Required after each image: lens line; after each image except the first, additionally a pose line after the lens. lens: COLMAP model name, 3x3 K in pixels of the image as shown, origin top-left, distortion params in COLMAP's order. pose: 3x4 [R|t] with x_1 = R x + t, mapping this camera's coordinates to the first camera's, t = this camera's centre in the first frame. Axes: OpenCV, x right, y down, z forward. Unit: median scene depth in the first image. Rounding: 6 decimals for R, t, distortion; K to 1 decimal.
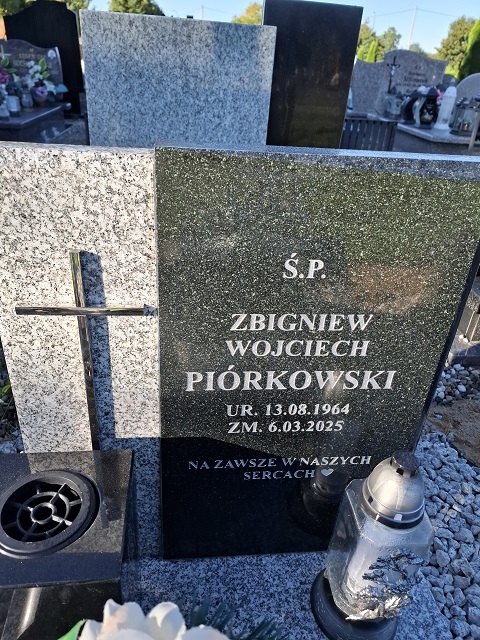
lens RADIAL K [[459.5, 0, 240.0], [0, 459.5, 320.0], [0, 0, 1]] dist [0.081504, -0.068295]
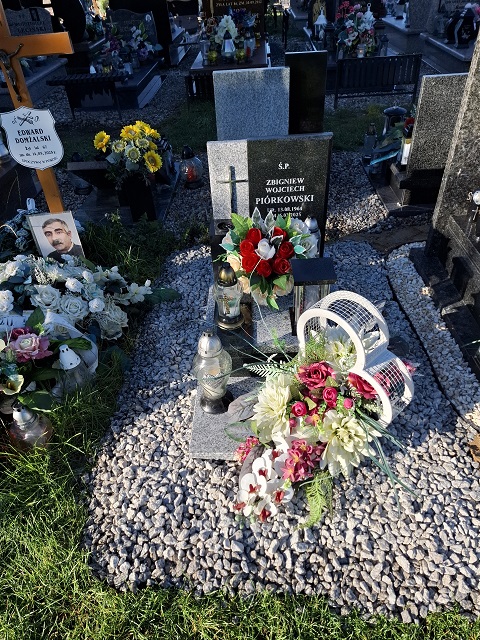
lens RADIAL K [[459.5, 0, 240.0], [0, 459.5, 320.0], [0, 0, 1]] dist [0.081504, -0.068295]
pose [[0.985035, -0.016983, -0.171513, 0.382672], [0.042382, 0.988445, 0.145535, 0.535197], [0.167060, -0.150627, 0.974373, -2.825324]]
